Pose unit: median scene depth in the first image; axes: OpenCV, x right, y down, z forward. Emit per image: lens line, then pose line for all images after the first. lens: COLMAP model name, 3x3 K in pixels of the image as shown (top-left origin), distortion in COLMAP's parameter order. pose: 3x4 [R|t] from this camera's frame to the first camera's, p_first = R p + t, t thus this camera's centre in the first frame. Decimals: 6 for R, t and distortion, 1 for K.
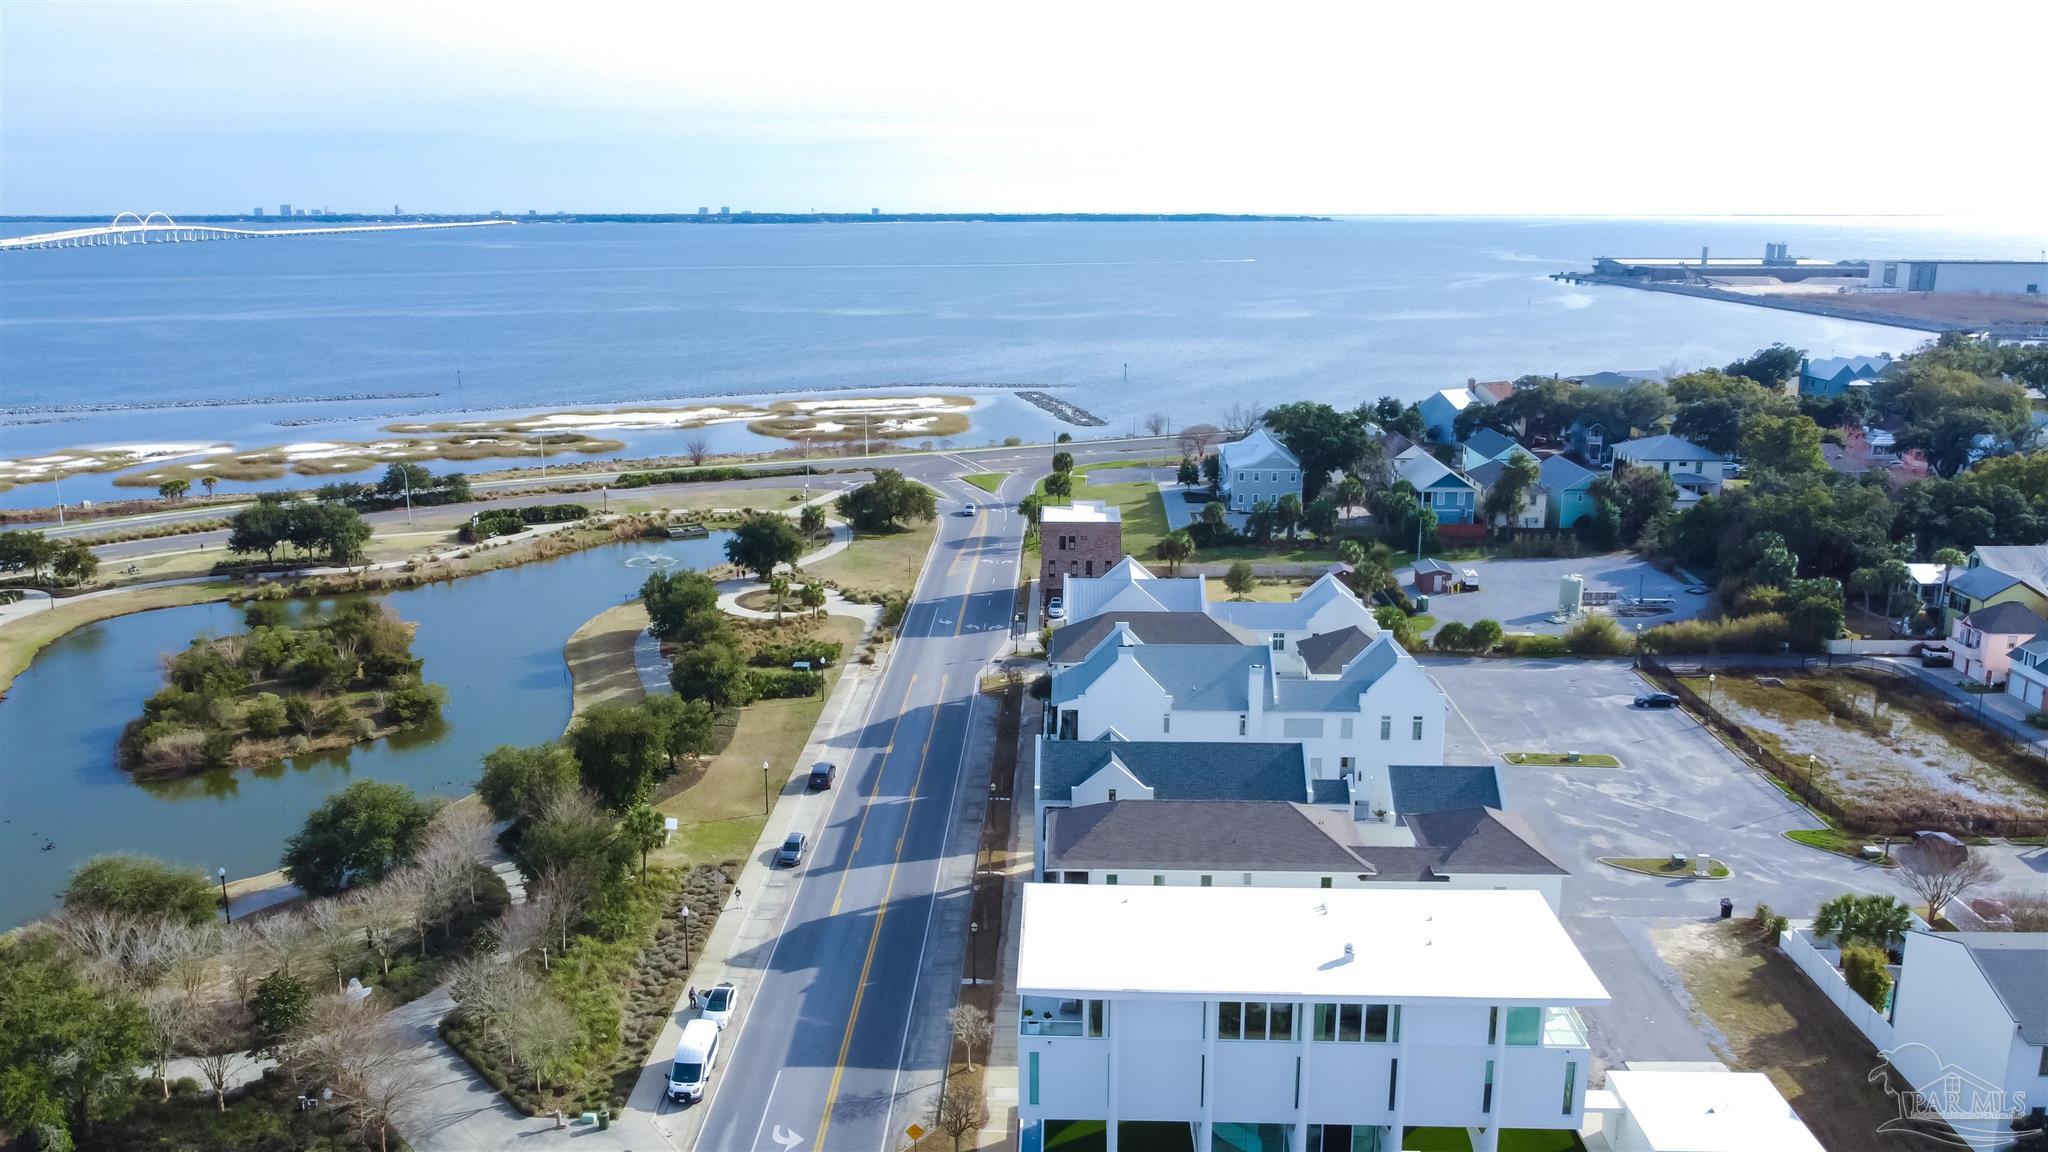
lens RADIAL K [[1579.0, 0, 1017.4], [0, 1579.0, 577.5], [0, 0, 1]] dist [0.003696, -0.013989]
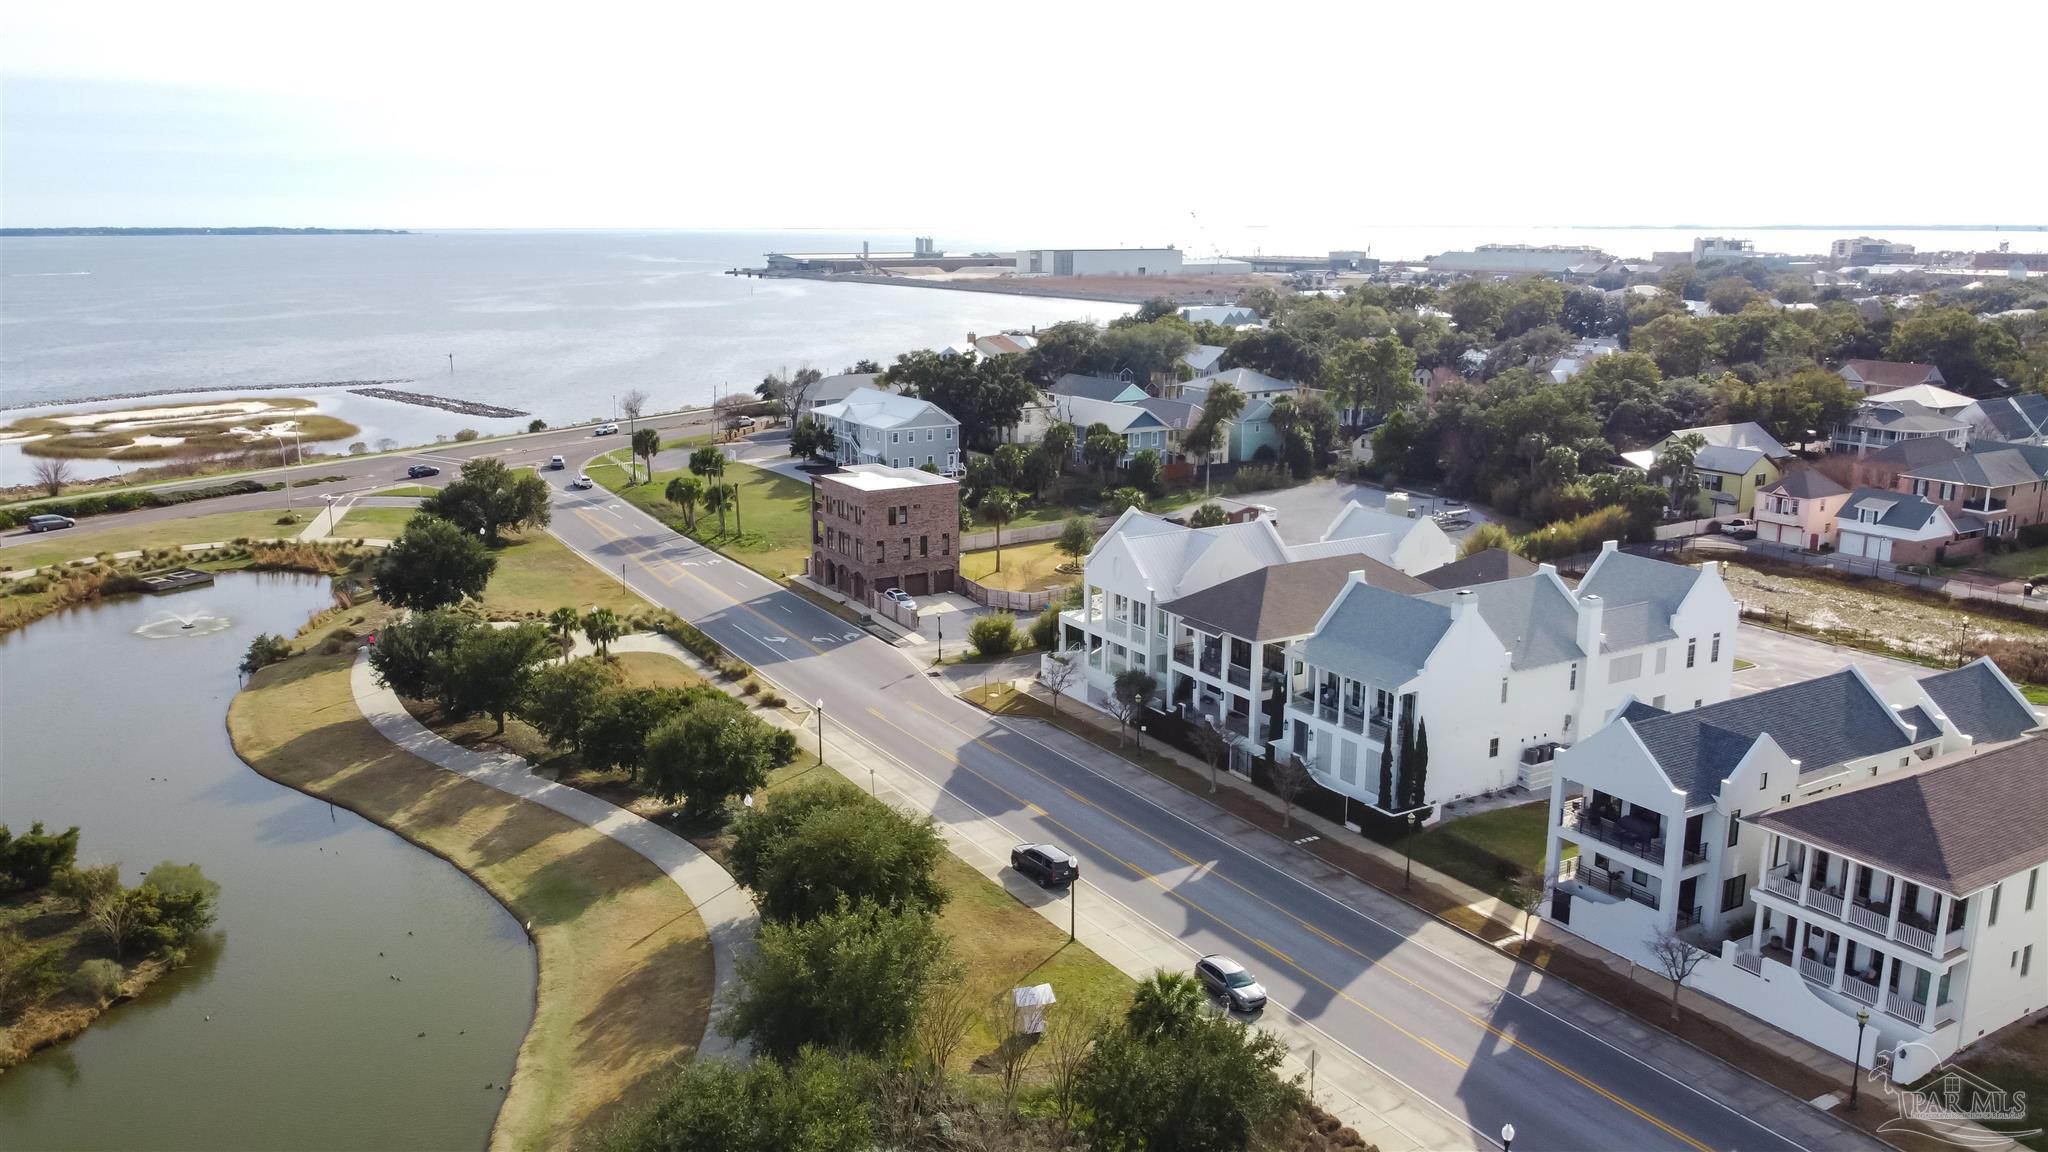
lens RADIAL K [[1553.7, 0, 1018.7], [0, 1553.7, 580.4], [0, 0, 1]] dist [0.004392, -0.013650]
pose [[0.841585, -0.121168, 0.526358, -0.318218], [0.123679, 0.991851, 0.030577, -0.006562], [-0.525774, 0.039367, 0.849713, 0.329965]]
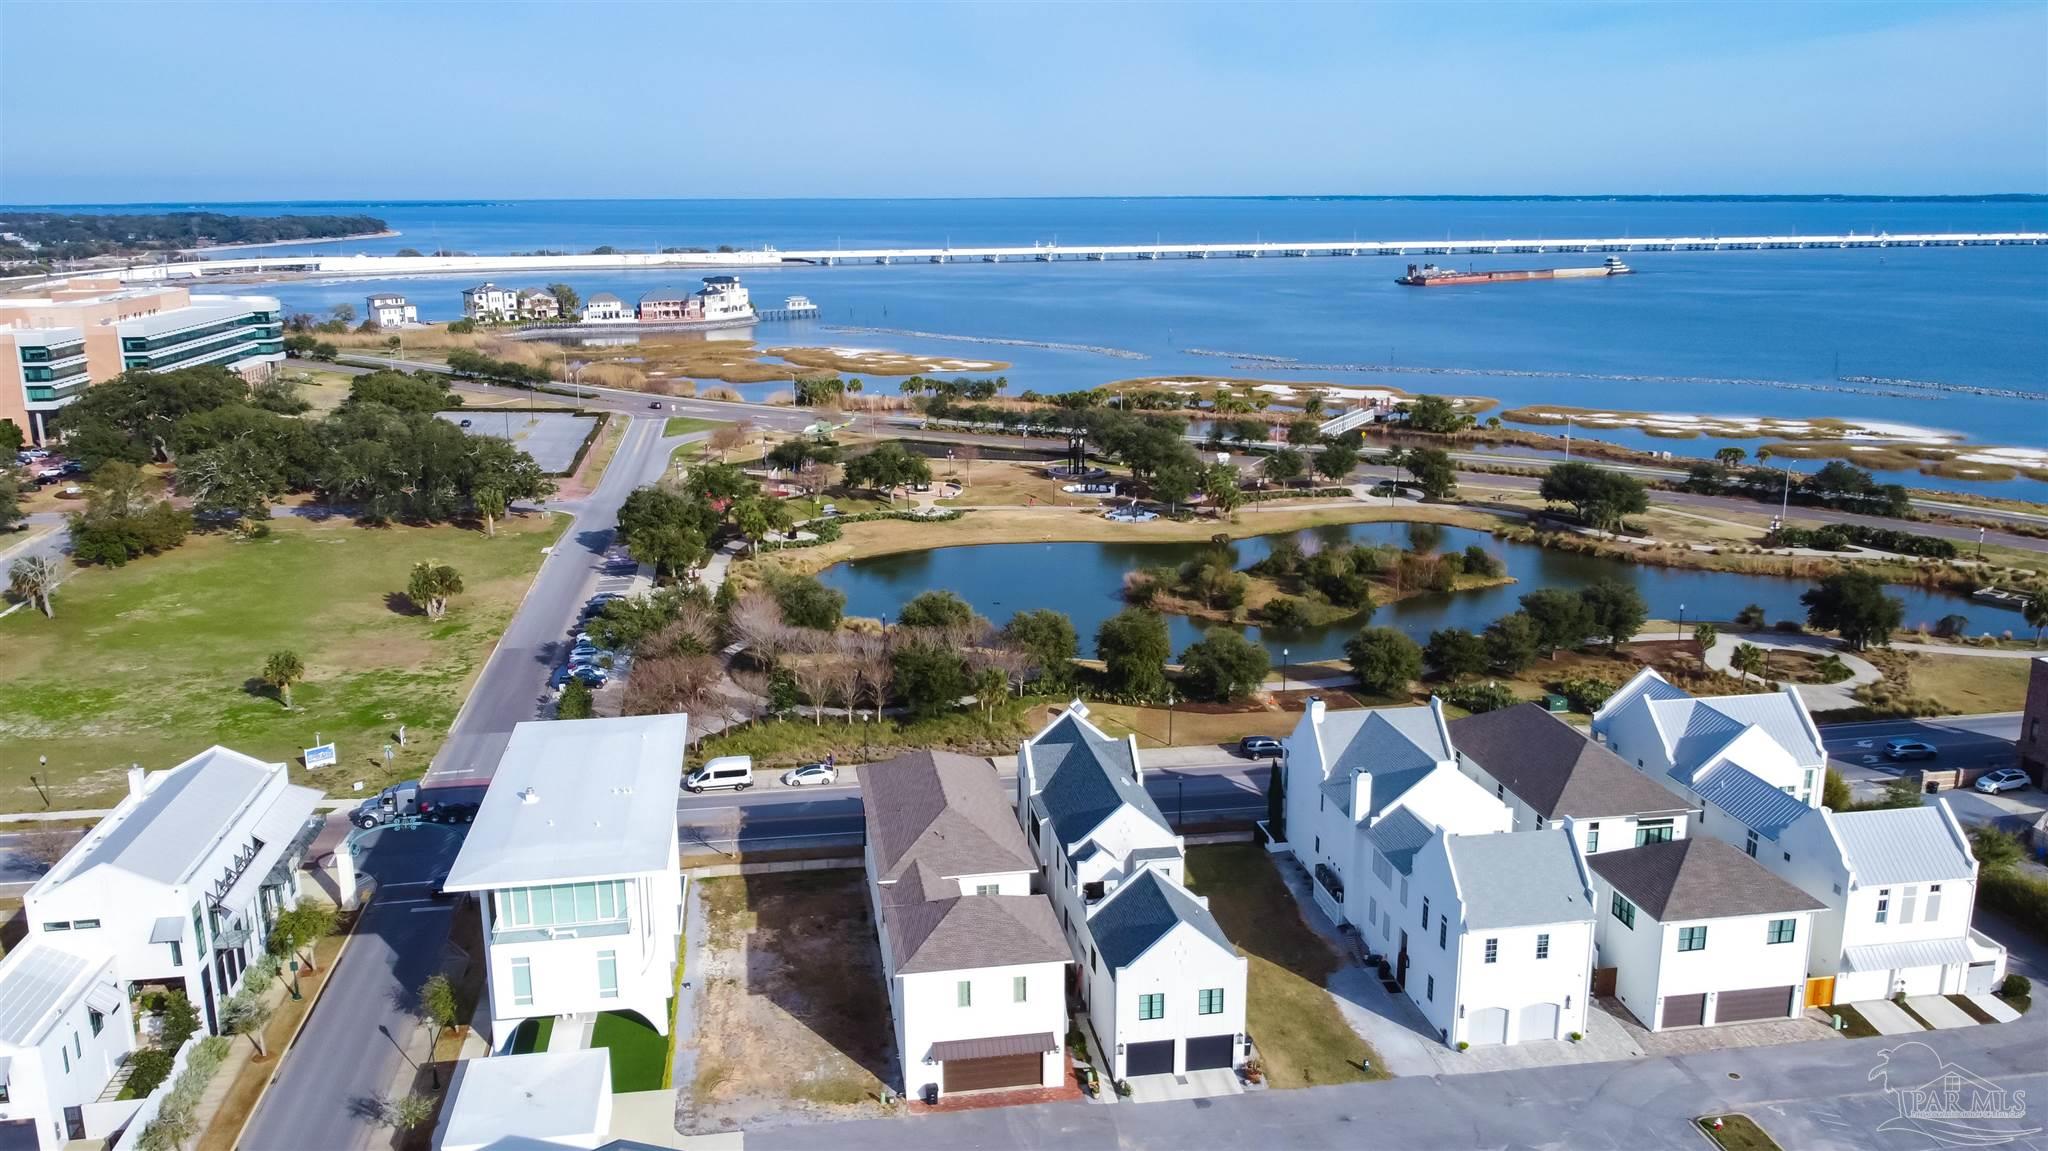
lens RADIAL K [[1579.0, 0, 1017.4], [0, 1579.0, 577.0], [0, 0, 1]] dist [0.003696, -0.013989]
pose [[0.194502, 0.232041, -0.953061, 0.570768], [-0.219570, 0.957262, 0.188254, -0.100406], [0.956012, 0.172648, 0.237139, 0.409206]]
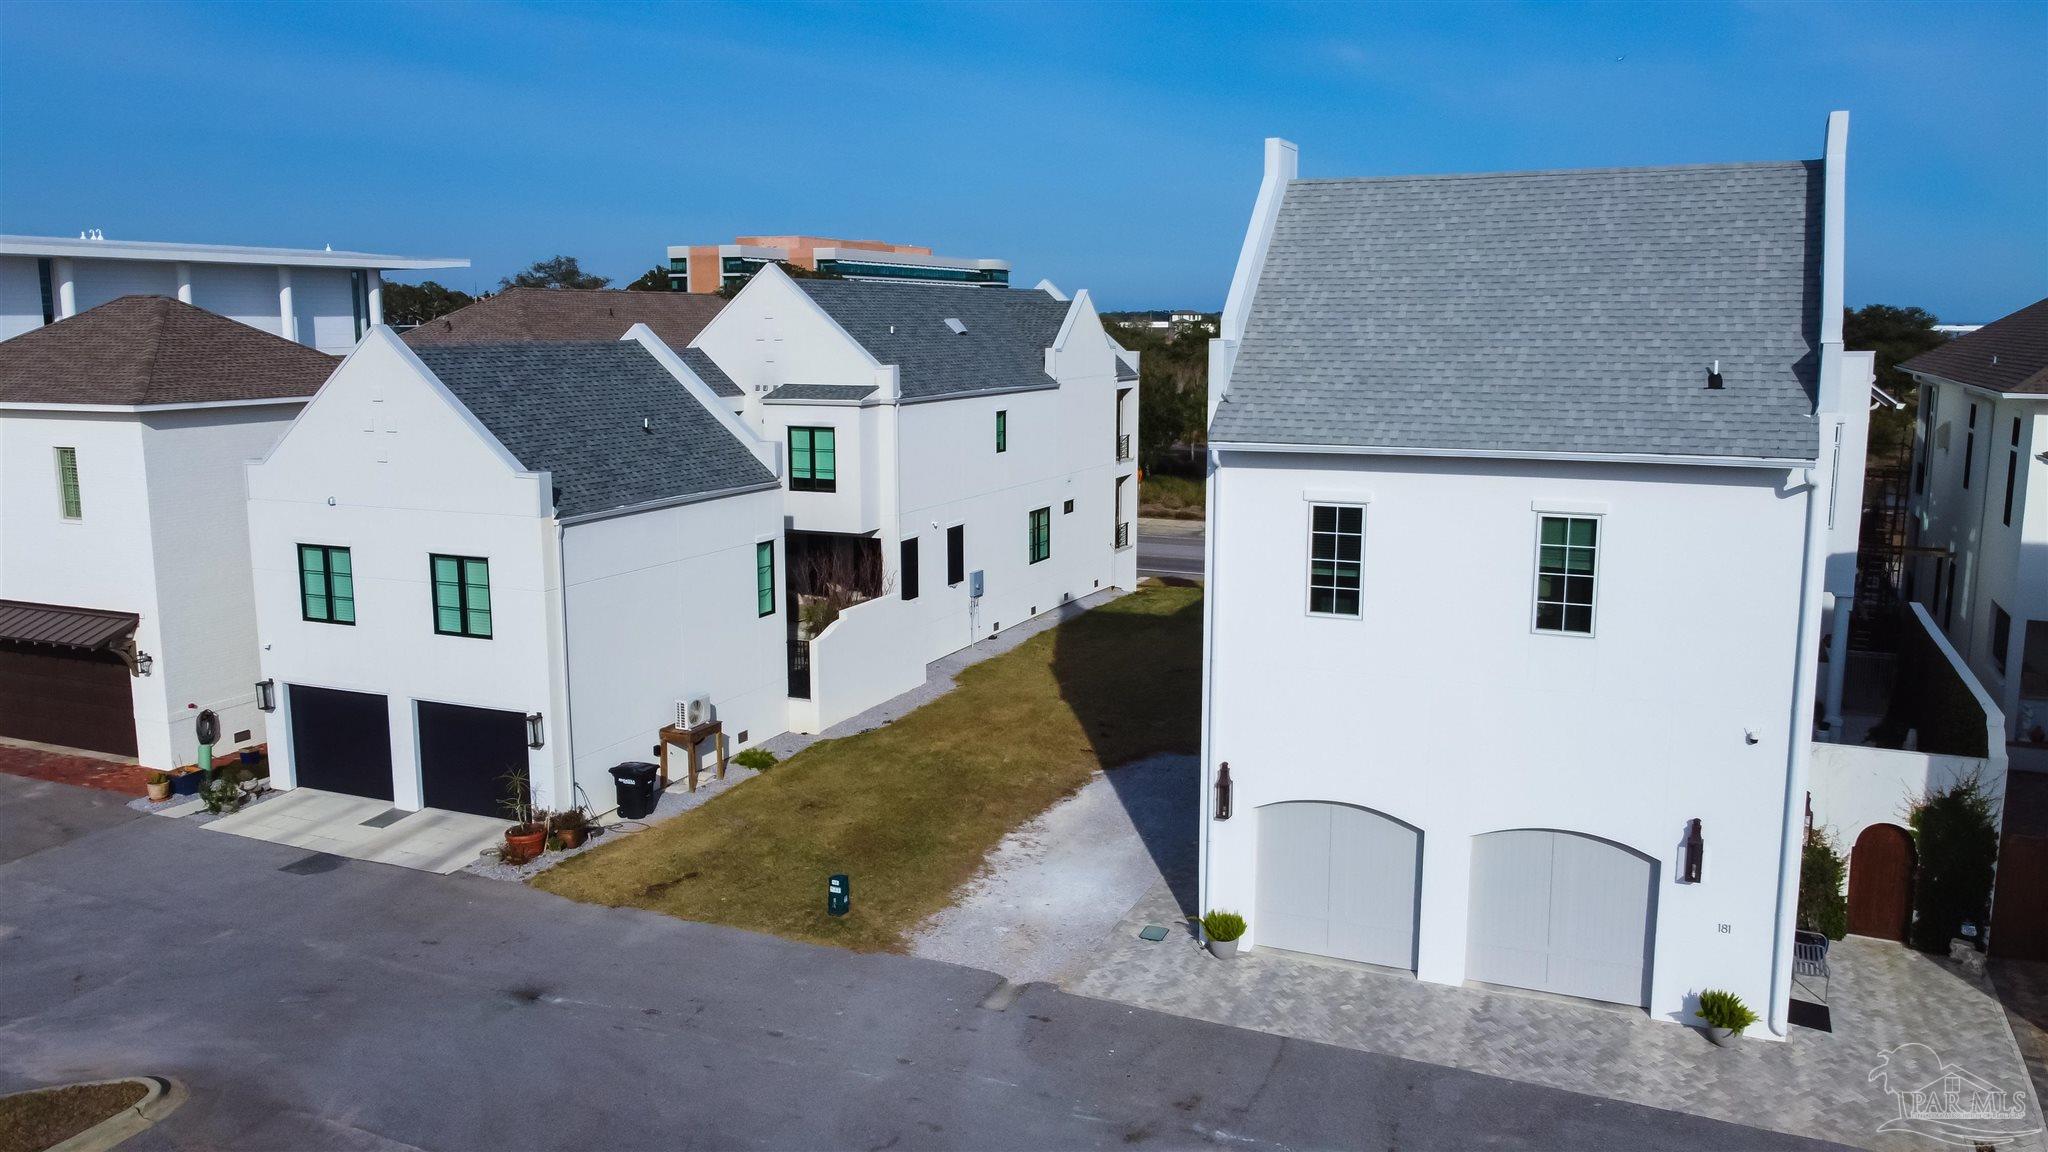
lens RADIAL K [[1553.7, 0, 1018.7], [0, 1553.7, 580.4], [0, 0, 1]] dist [0.004392, -0.013650]
pose [[-0.369629, 0.154876, -0.916181, 0.294205], [-0.211156, 0.946213, 0.245142, 0.040267], [0.904869, 0.284068, -0.317044, 0.688001]]
